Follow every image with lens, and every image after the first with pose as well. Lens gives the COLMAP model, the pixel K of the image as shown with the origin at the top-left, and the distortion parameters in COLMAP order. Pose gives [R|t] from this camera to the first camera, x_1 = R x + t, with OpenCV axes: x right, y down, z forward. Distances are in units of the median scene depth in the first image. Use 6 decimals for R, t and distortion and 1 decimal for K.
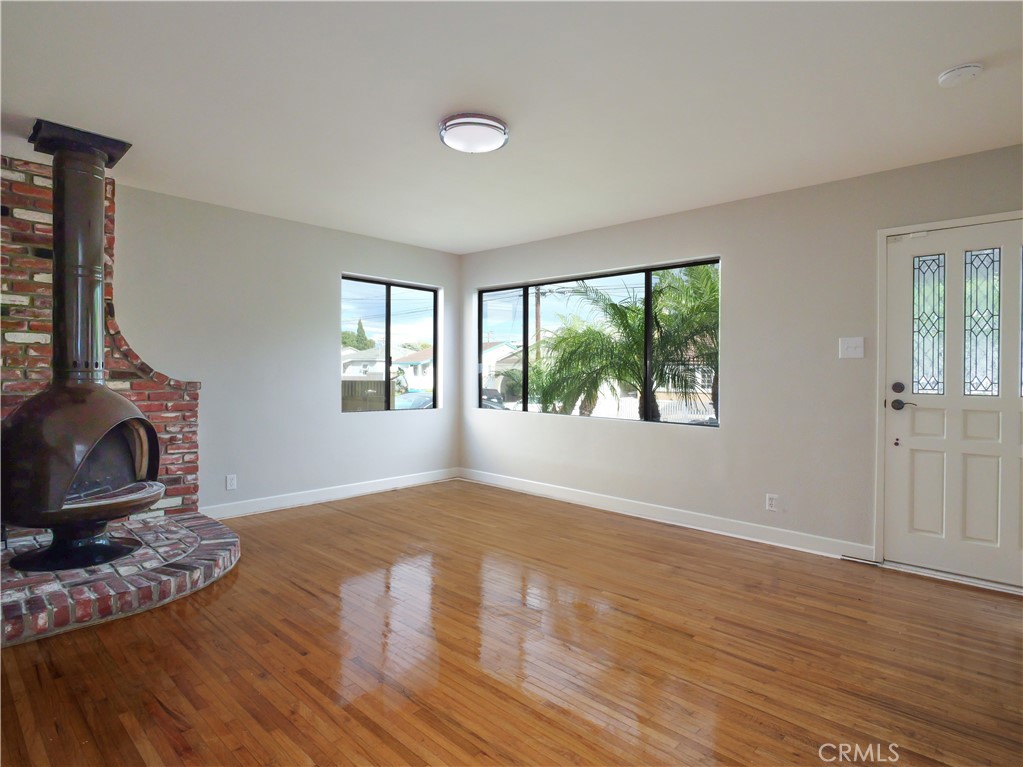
lens RADIAL K [[555.8, 0, 512.7], [0, 555.8, 364.5], [0, 0, 1]] dist [-0.002229, 0.001119]
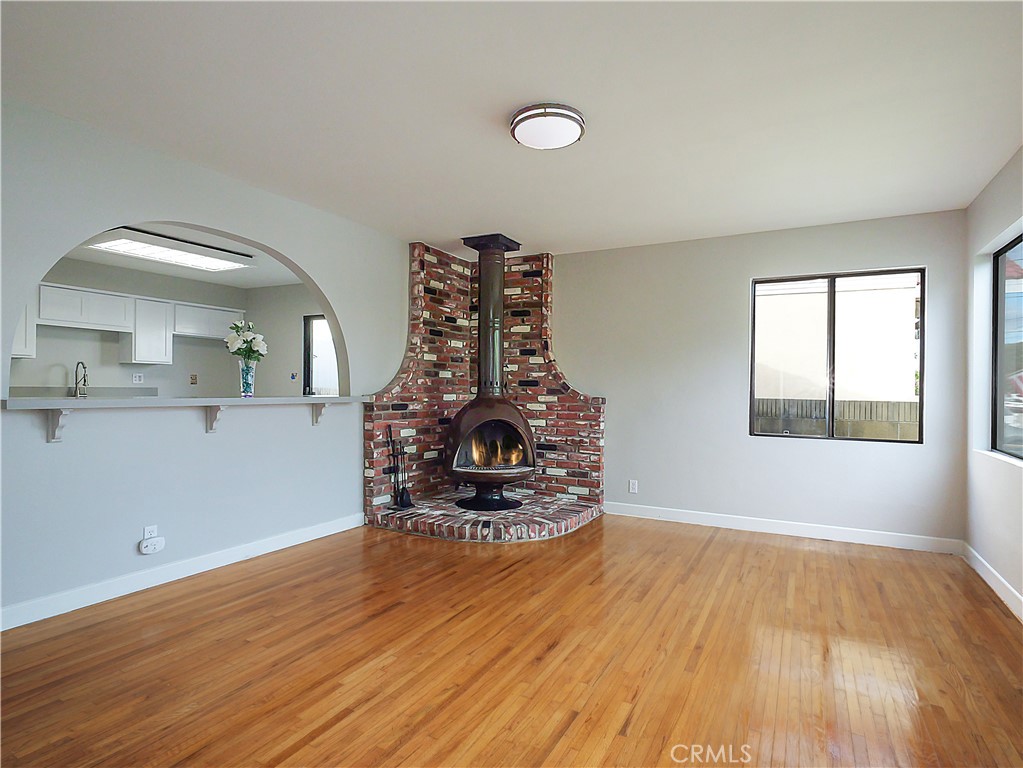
lens RADIAL K [[555.8, 0, 512.6], [0, 555.8, 388.4], [0, 0, 1]] dist [-0.002229, 0.001119]
pose [[0.260213, -0.009691, -0.965503, 0.584978], [0.002847, 0.999953, -0.009269, 0.022545], [0.965547, -0.000337, 0.260228, 0.508970]]
